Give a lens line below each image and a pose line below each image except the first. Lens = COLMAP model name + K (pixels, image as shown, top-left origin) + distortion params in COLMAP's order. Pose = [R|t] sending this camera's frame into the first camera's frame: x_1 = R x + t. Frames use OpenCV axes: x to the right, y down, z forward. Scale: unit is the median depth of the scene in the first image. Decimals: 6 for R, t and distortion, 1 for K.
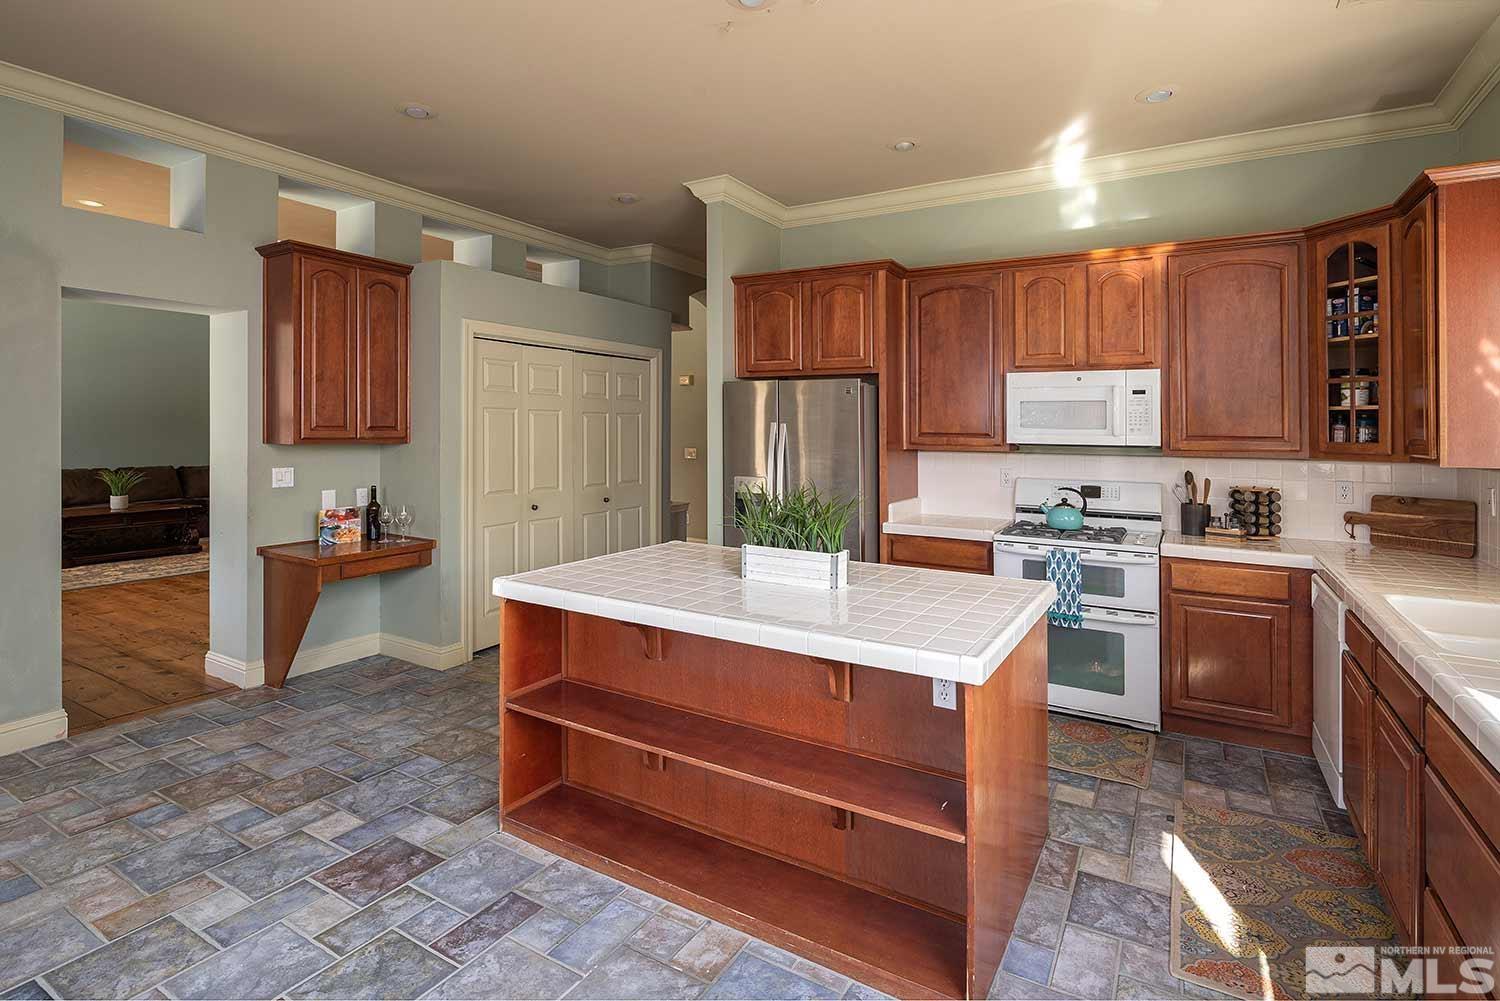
lens RADIAL K [[738.0, 0, 706.8], [0, 738.0, 421.9], [0, 0, 1]] dist [-0.001132, -0.003096]
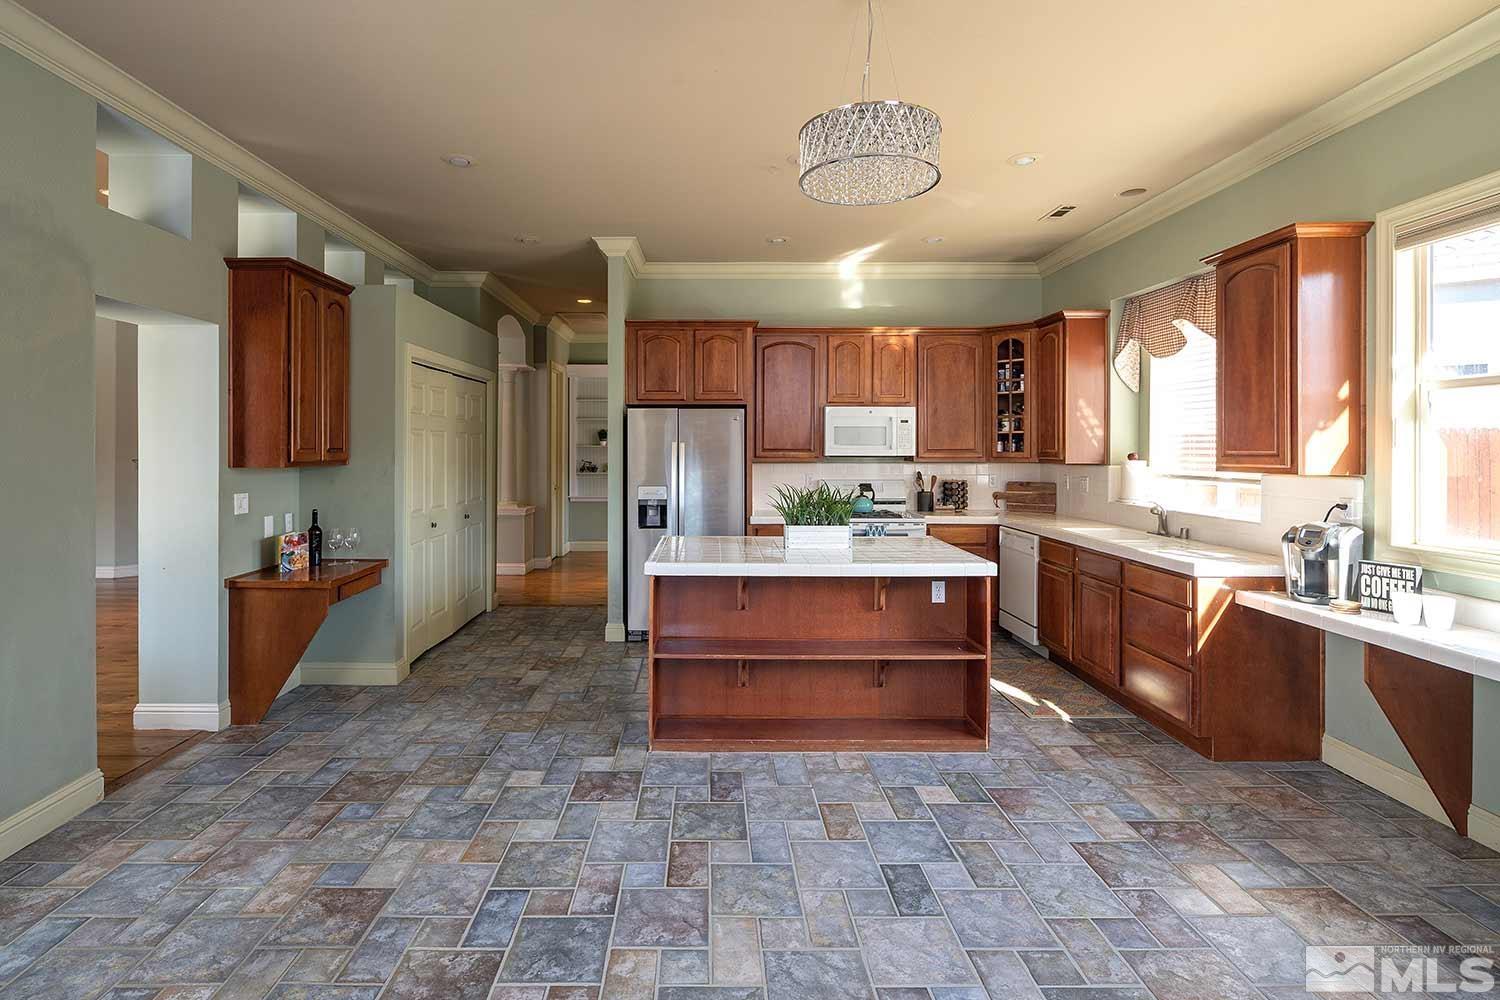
lens RADIAL K [[766.9, 0, 705.9], [0, 766.9, 448.1], [0, 0, 1]] dist [0.001376, 0.001188]
pose [[0.846715, -0.010439, 0.531945, -0.658237], [0.002468, 0.999874, 0.015695, -0.010733], [-0.532041, -0.011976, 0.846634, -0.158347]]
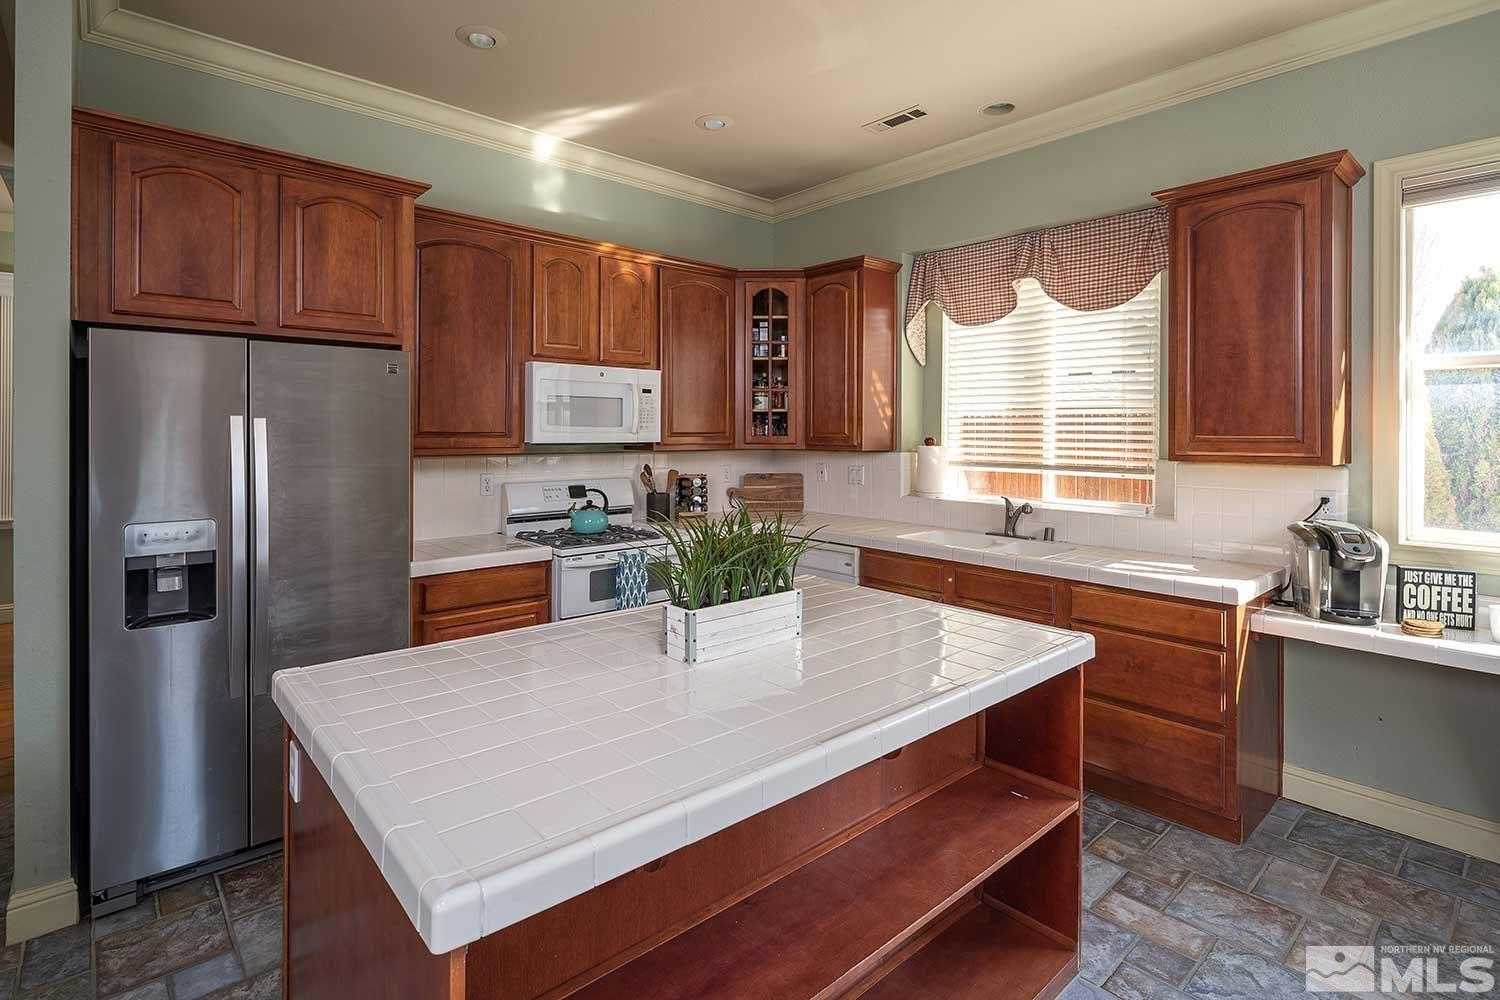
lens RADIAL K [[738.0, 0, 797.5], [0, 738.0, 433.9], [0, 0, 1]] dist [-0.001132, -0.003096]
pose [[0.247936, -0.014153, 0.968673, -0.392212], [-0.010970, 0.999788, 0.017416, -0.000166], [-0.968714, -0.014945, 0.247729, 0.551326]]
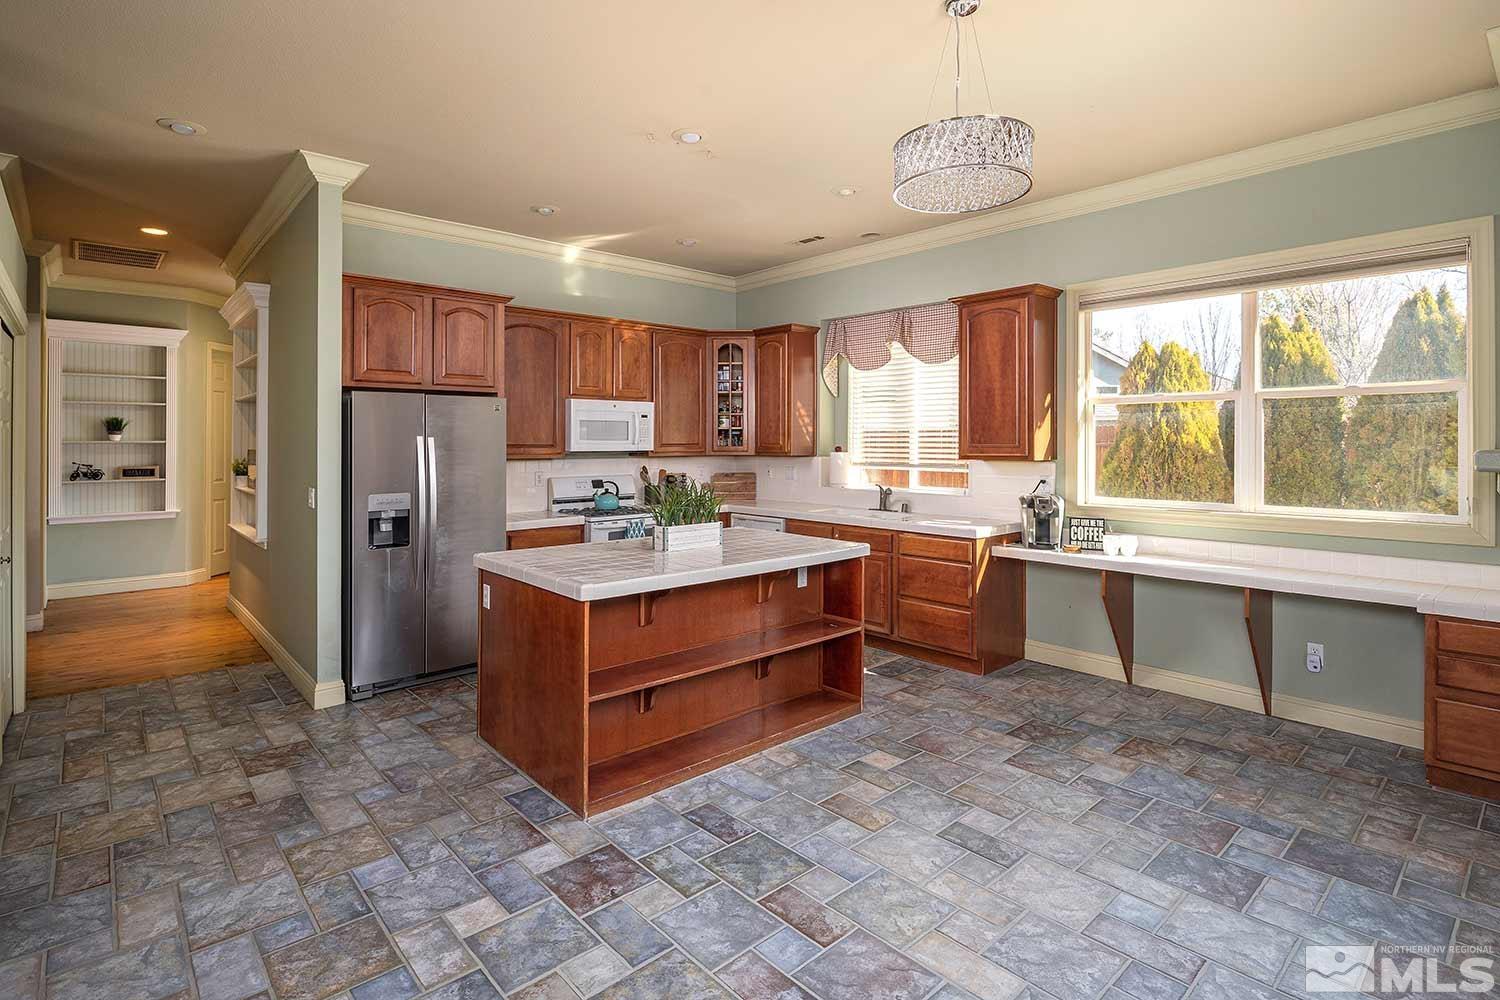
lens RADIAL K [[738.0, 0, 795.3], [0, 738.0, 437.7], [0, 0, 1]] dist [-0.001132, -0.003096]
pose [[0.248148, -0.005010, 0.968709, -0.881668], [-0.005134, 0.999966, 0.006487, -0.007090], [-0.968709, -0.006583, 0.248114, 0.313201]]
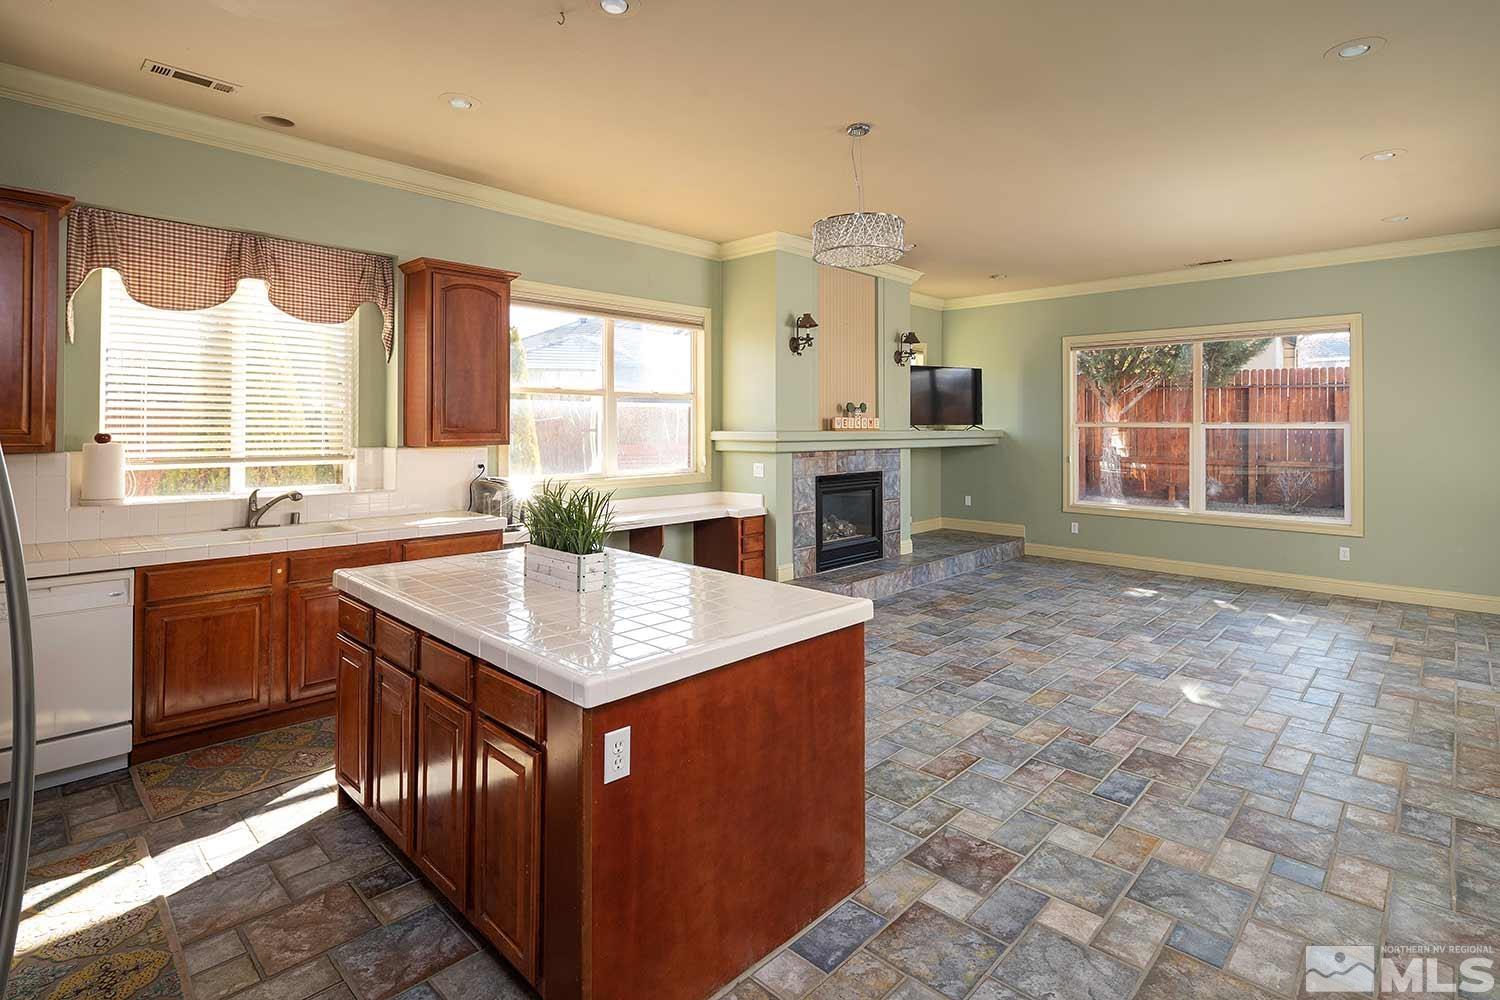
lens RADIAL K [[738.0, 0, 679.8], [0, 738.0, 425.7], [0, 0, 1]] dist [-0.001132, -0.003096]
pose [[-0.965680, -0.019417, 0.259007, -0.203318], [-0.020434, 0.999790, -0.001234, -0.001355], [-0.258929, -0.006484, -0.965875, 1.375539]]
